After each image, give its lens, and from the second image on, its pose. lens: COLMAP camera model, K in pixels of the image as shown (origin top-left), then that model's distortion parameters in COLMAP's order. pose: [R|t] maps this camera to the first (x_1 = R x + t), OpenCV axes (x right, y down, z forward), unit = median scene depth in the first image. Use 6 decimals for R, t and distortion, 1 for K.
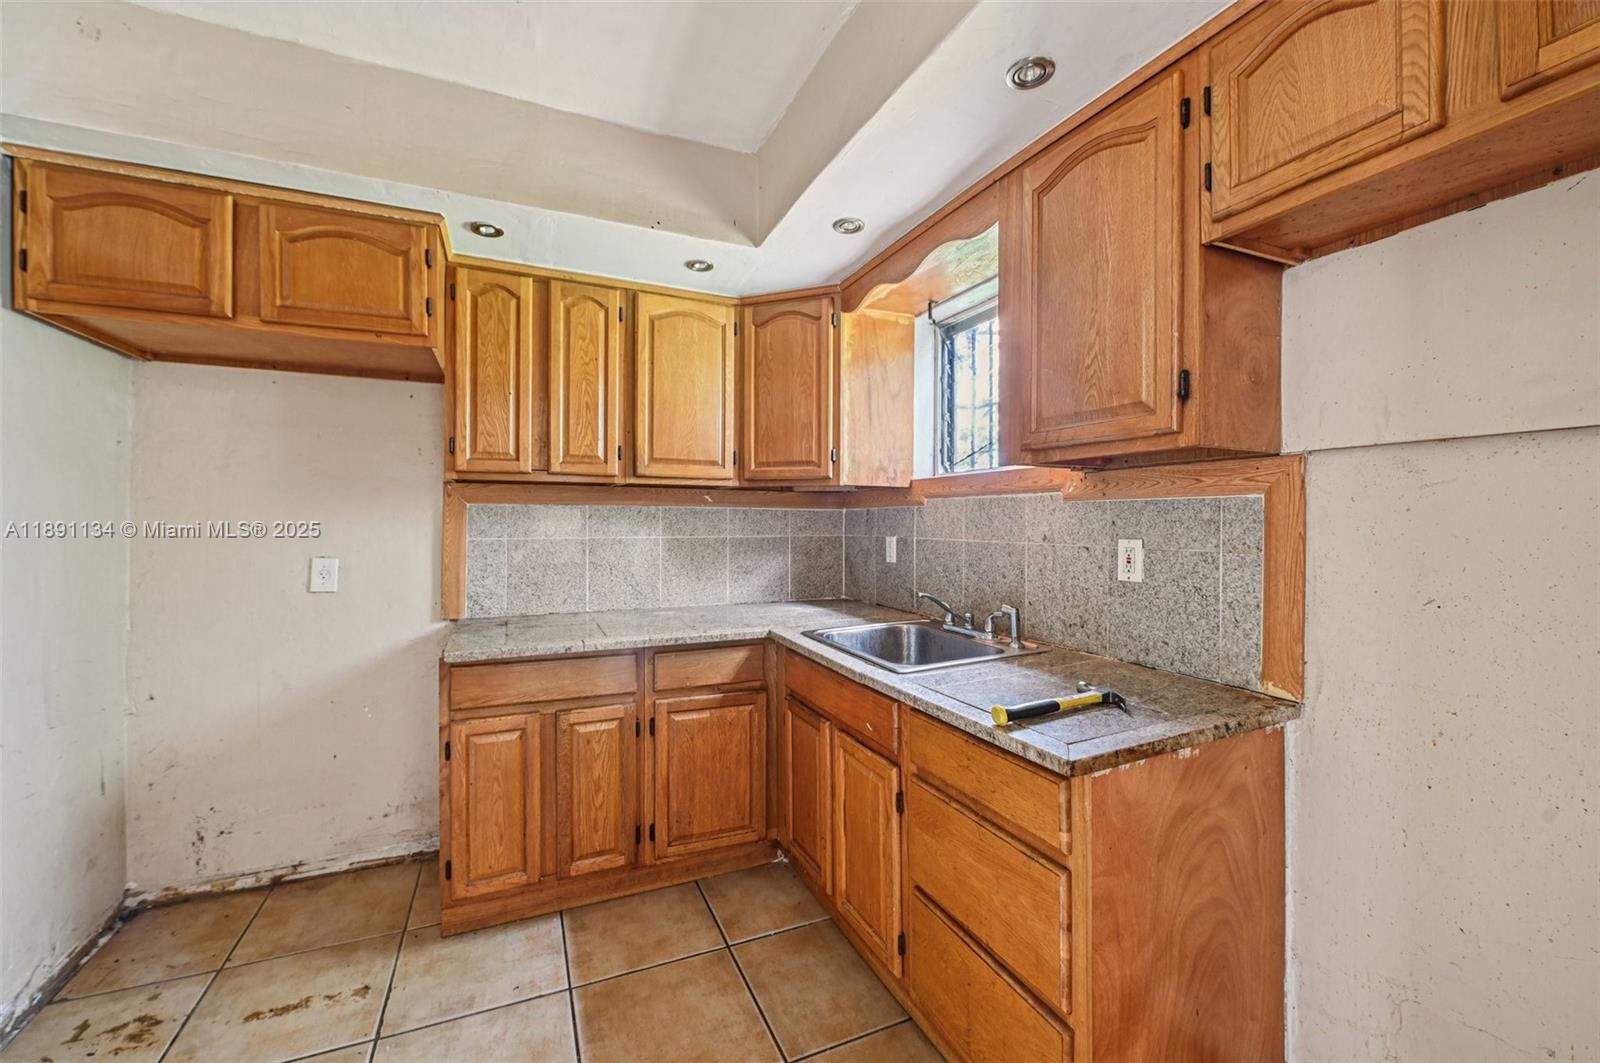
lens RADIAL K [[643.7, 0, 800.2], [0, 643.7, 519.7], [0, 0, 1]] dist [-0.006752, -0.000428]
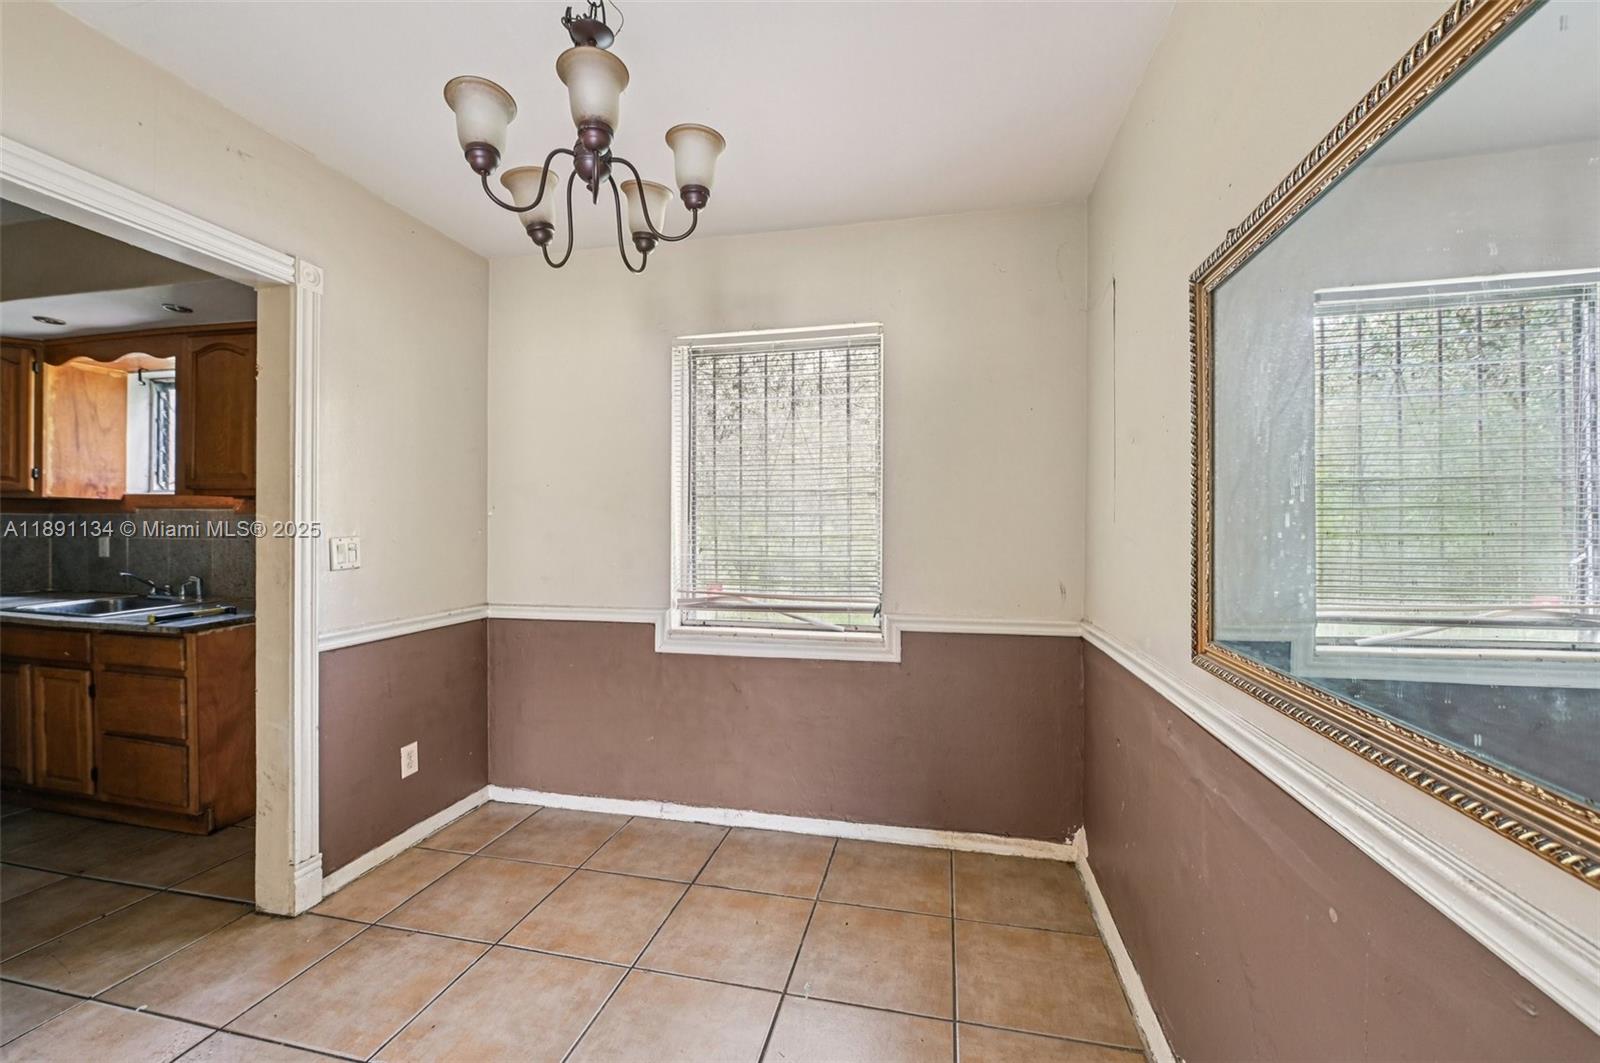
lens RADIAL K [[645.0, 0, 797.5], [0, 645.0, 533.4], [0, 0, 1]] dist [-0.006903, -0.000232]
pose [[0.609712, -0.002087, 0.792620, -0.037944], [-0.011285, 0.999872, 0.011313, -0.014540], [-0.792543, -0.015842, 0.609611, -1.226027]]
